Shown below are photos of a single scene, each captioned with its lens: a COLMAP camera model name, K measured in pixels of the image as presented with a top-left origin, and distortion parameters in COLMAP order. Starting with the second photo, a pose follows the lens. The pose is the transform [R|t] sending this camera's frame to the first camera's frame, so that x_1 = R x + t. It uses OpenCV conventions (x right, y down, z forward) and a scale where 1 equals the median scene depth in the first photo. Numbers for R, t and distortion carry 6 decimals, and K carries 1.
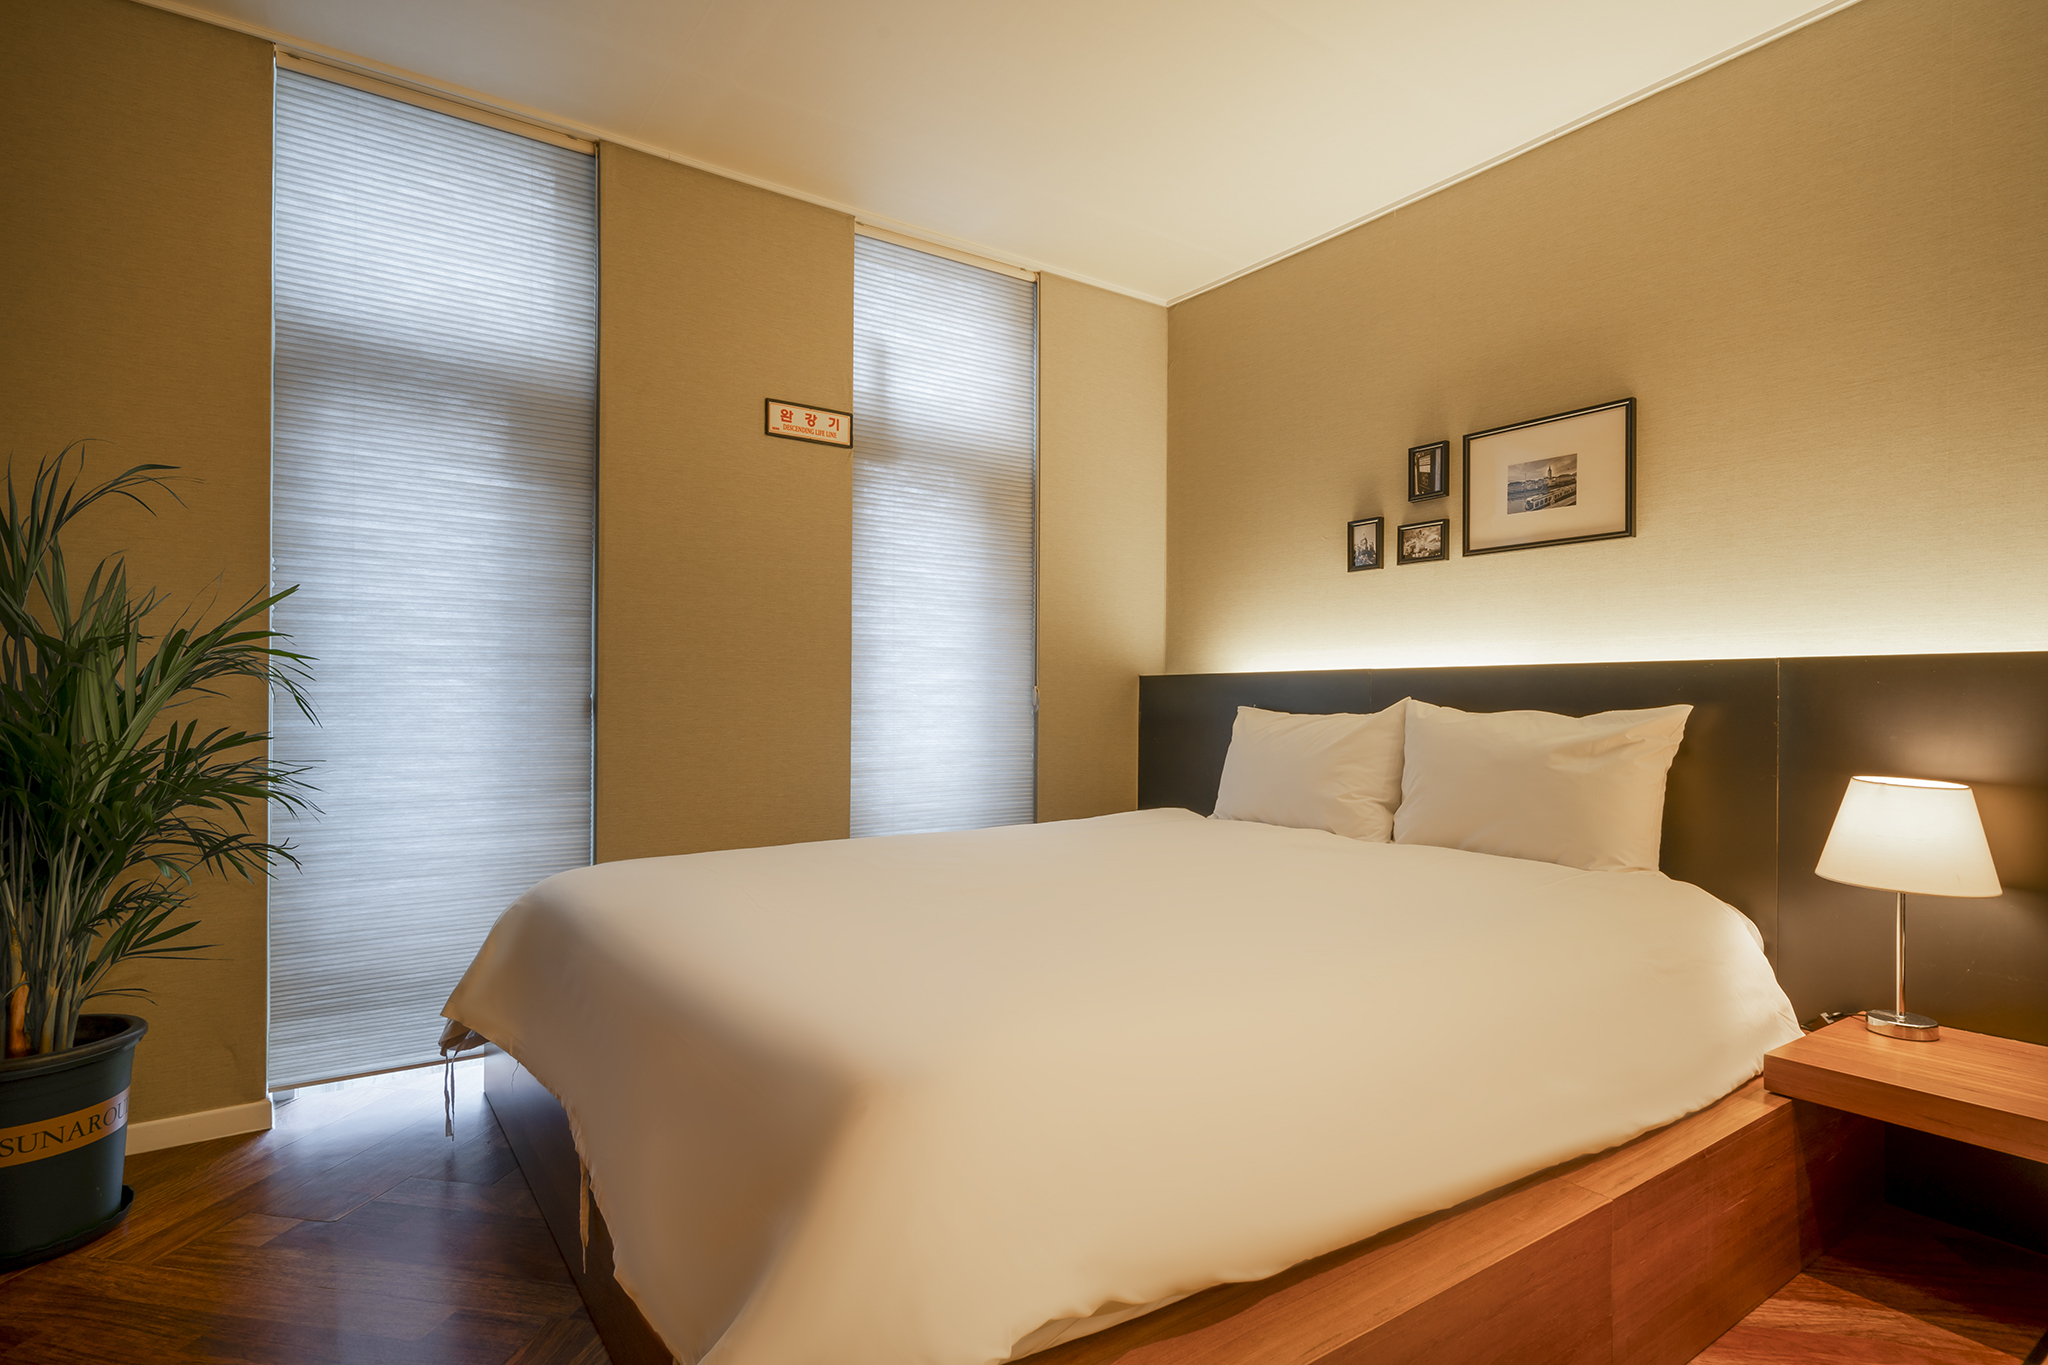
lens RADIAL K [[1039.5, 0, 1024.2], [0, 1039.5, 699.1], [0, 0, 1]] dist [0.000138, -0.000534]
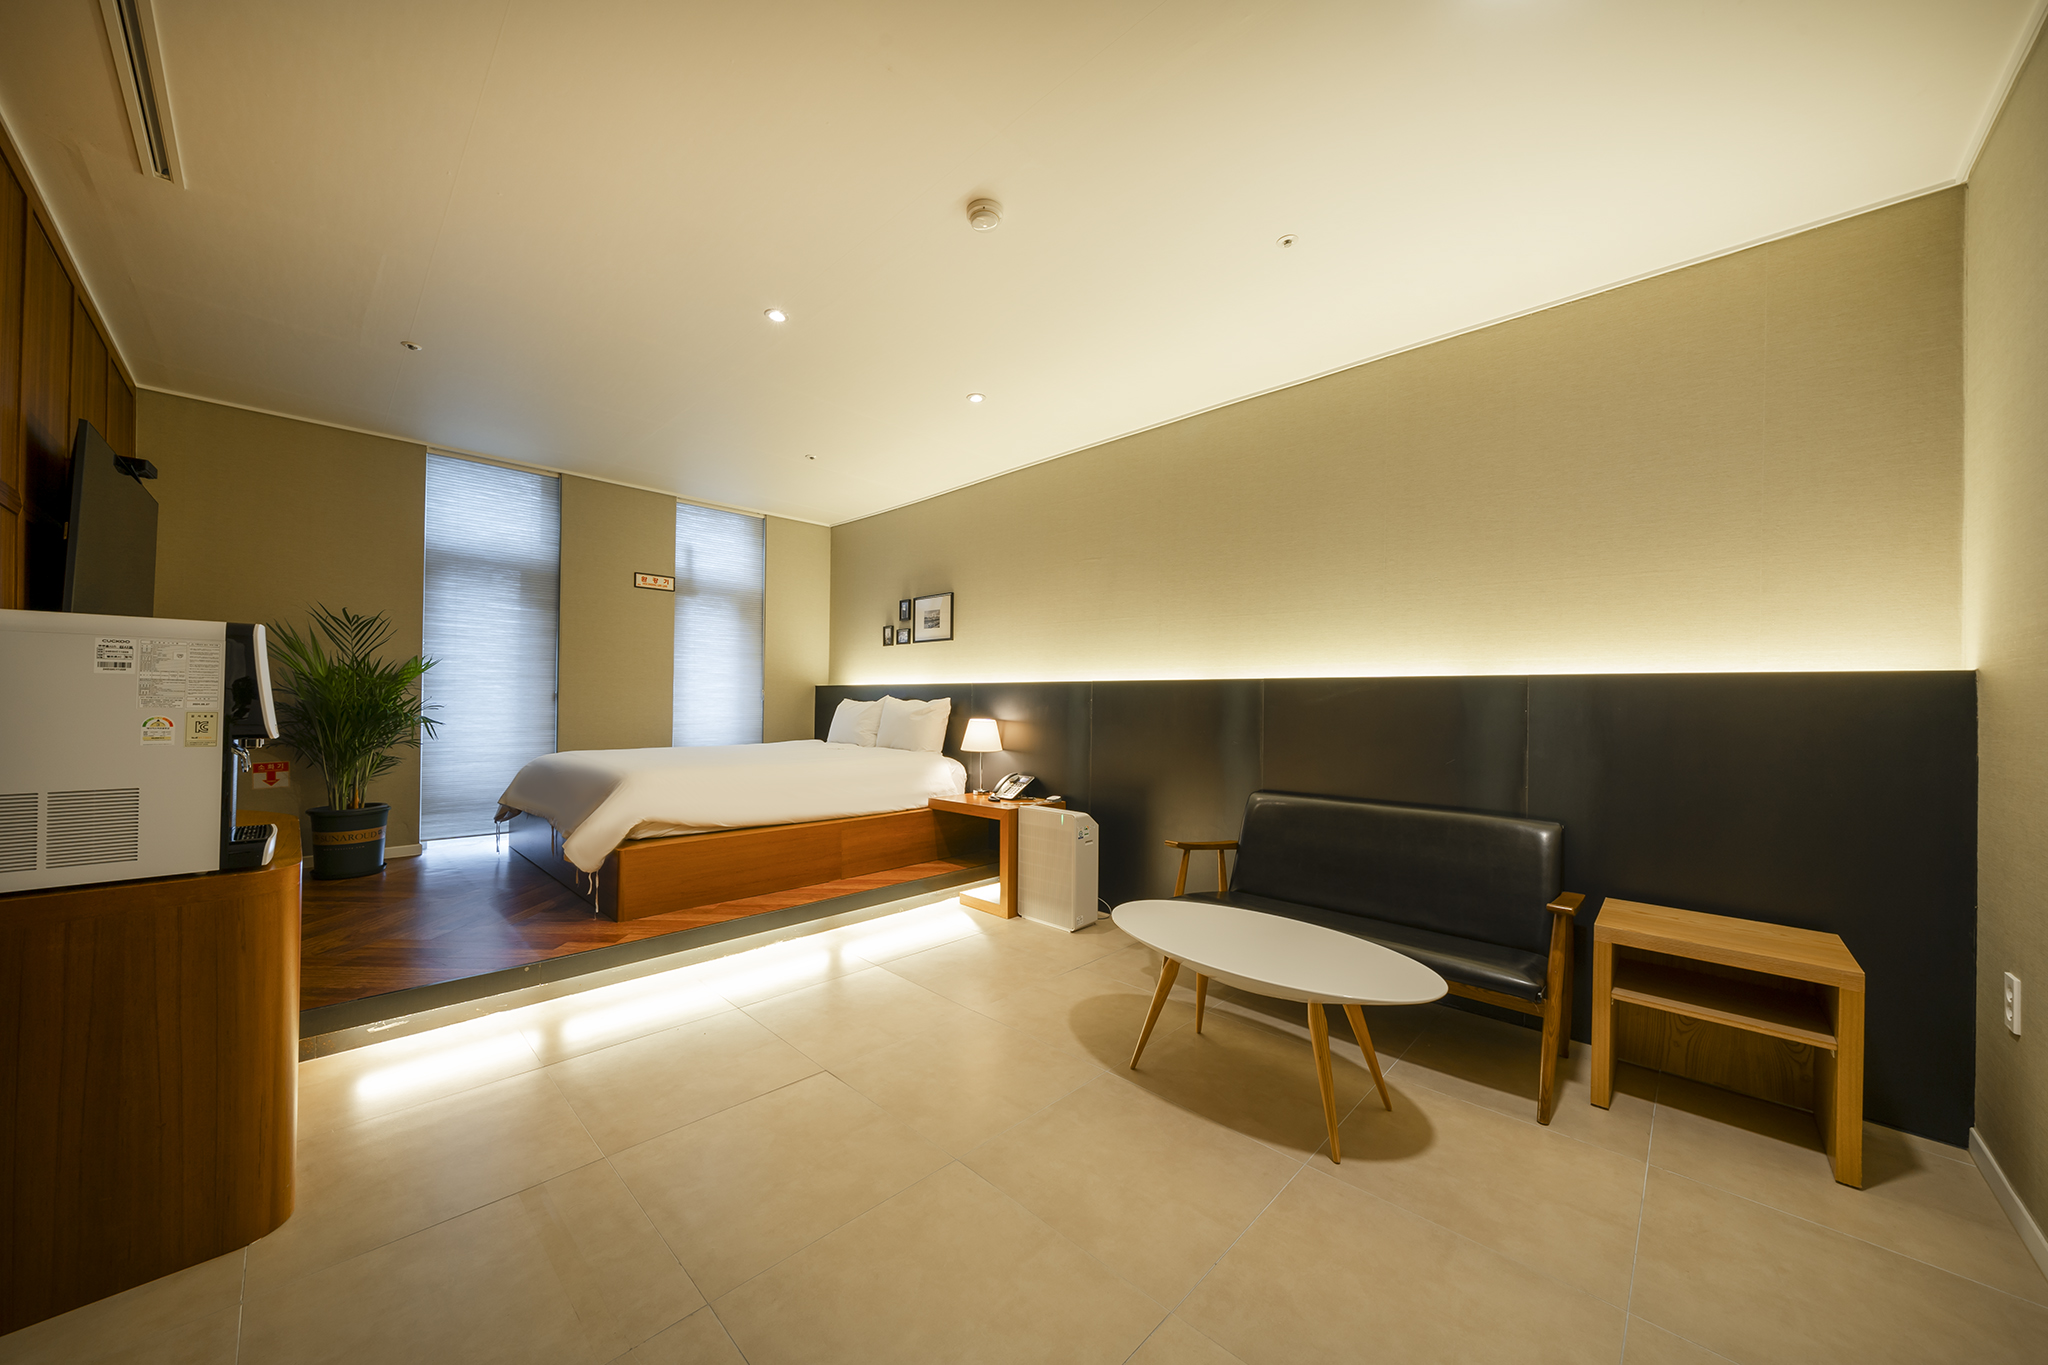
lens RADIAL K [[713.0, 0, 1019.2], [0, 713.0, 699.8], [0, 0, 1]] dist [-0.000638, -0.000010]
pose [[0.983253, 0.006765, 0.182120, 0.372777], [-0.006912, 0.999976, 0.000173, 0.007134], [-0.182115, -0.001429, 0.983276, -0.902862]]
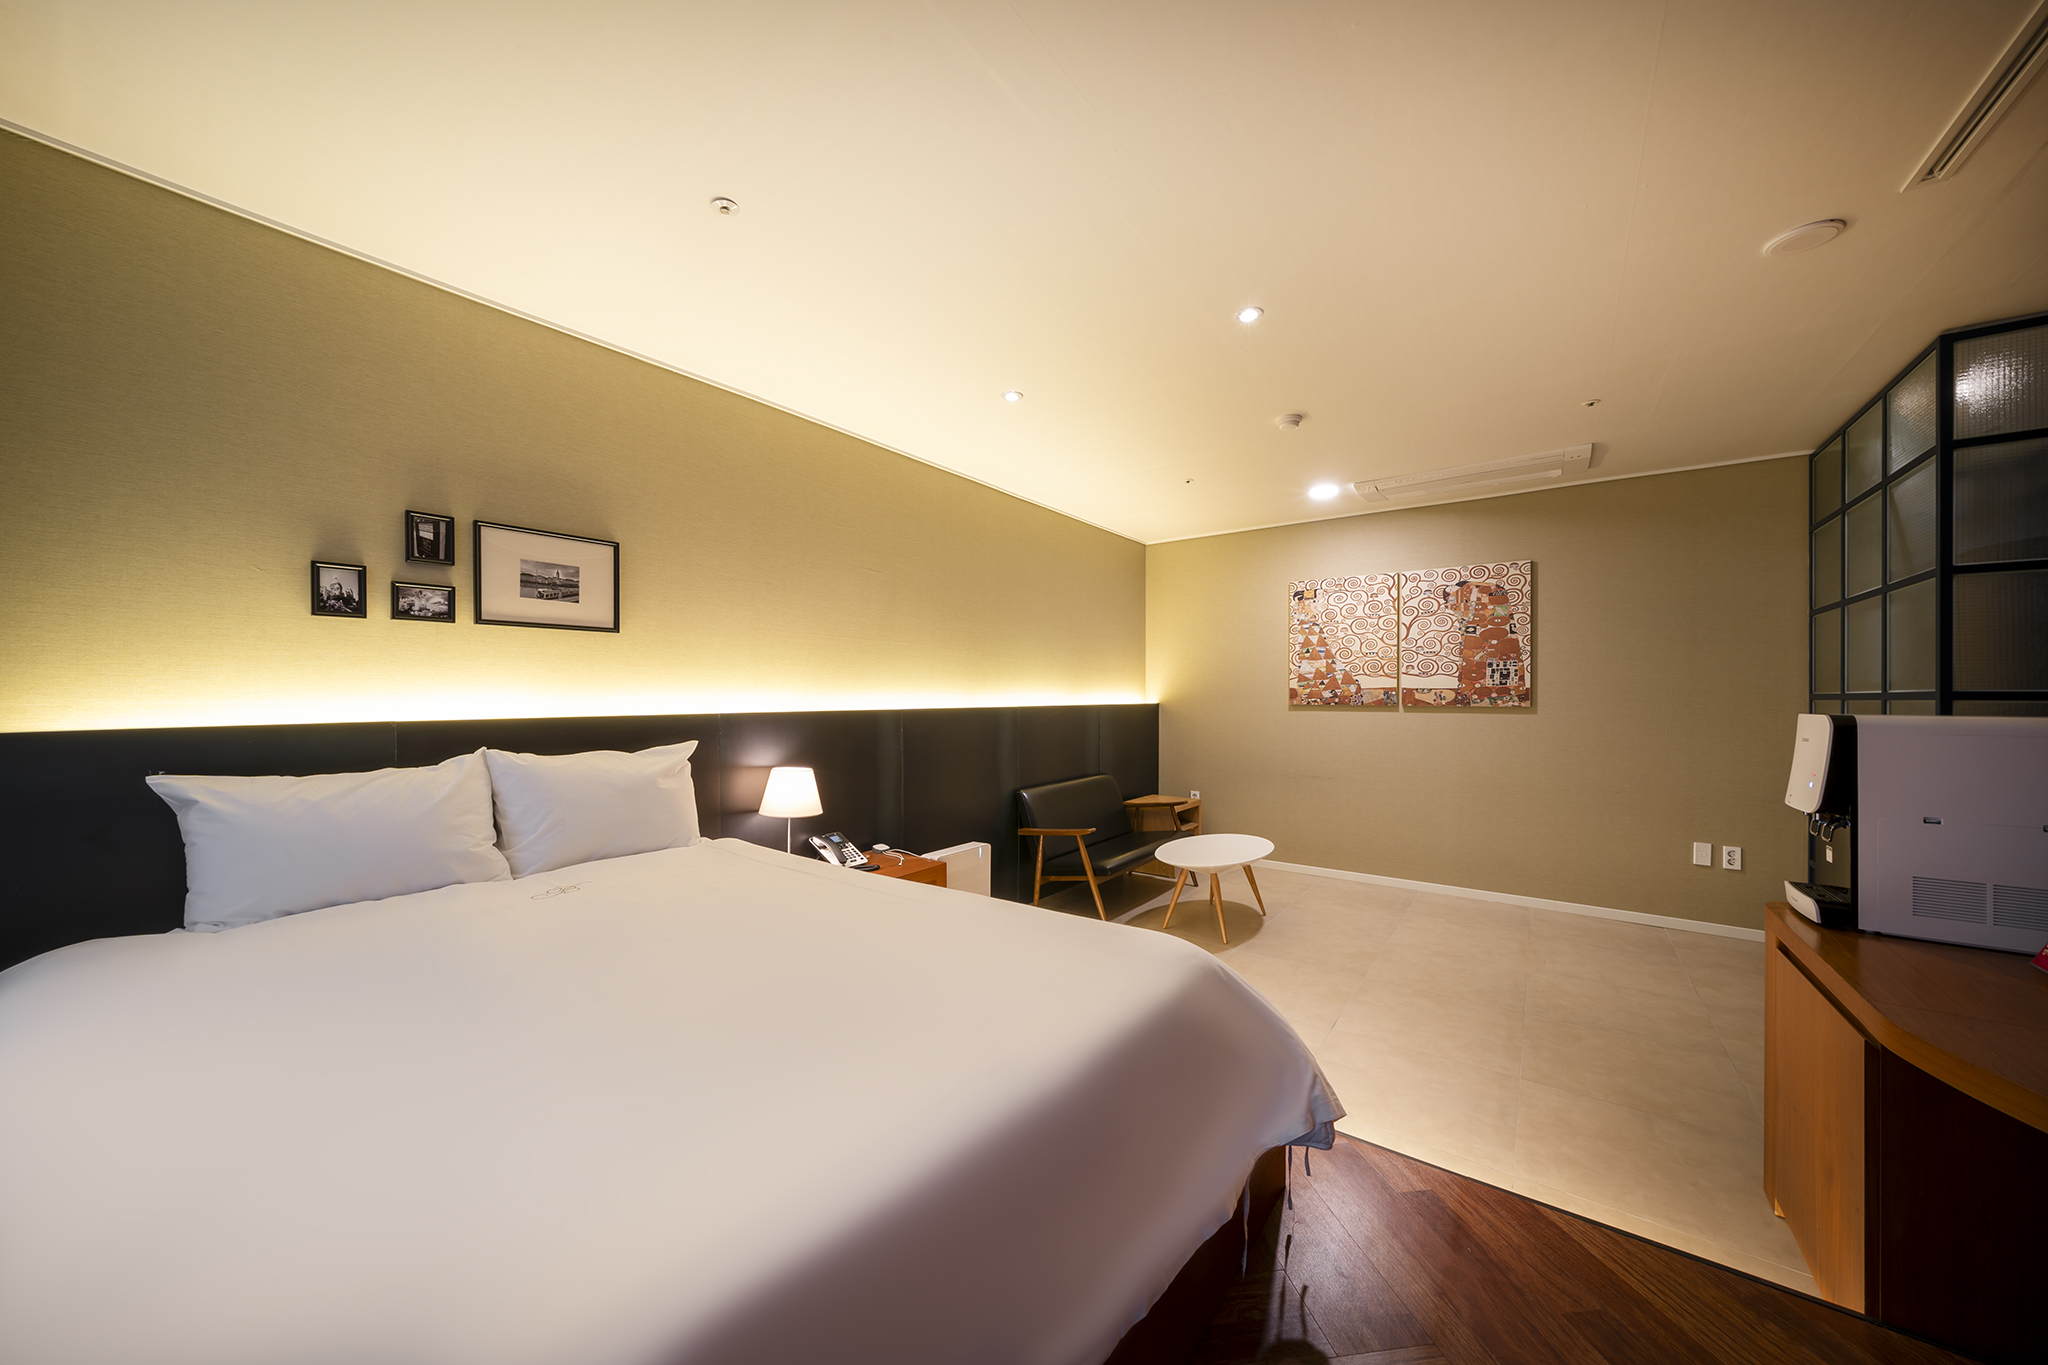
lens RADIAL K [[713.0, 0, 1015.2], [0, 713.0, 688.1], [0, 0, 1]] dist [-0.000638, -0.000010]
pose [[-0.304886, 0.007142, 0.952362, -0.548494], [0.002097, 0.999974, -0.006827, -0.059897], [-0.952387, -0.000085, -0.304893, 0.694152]]
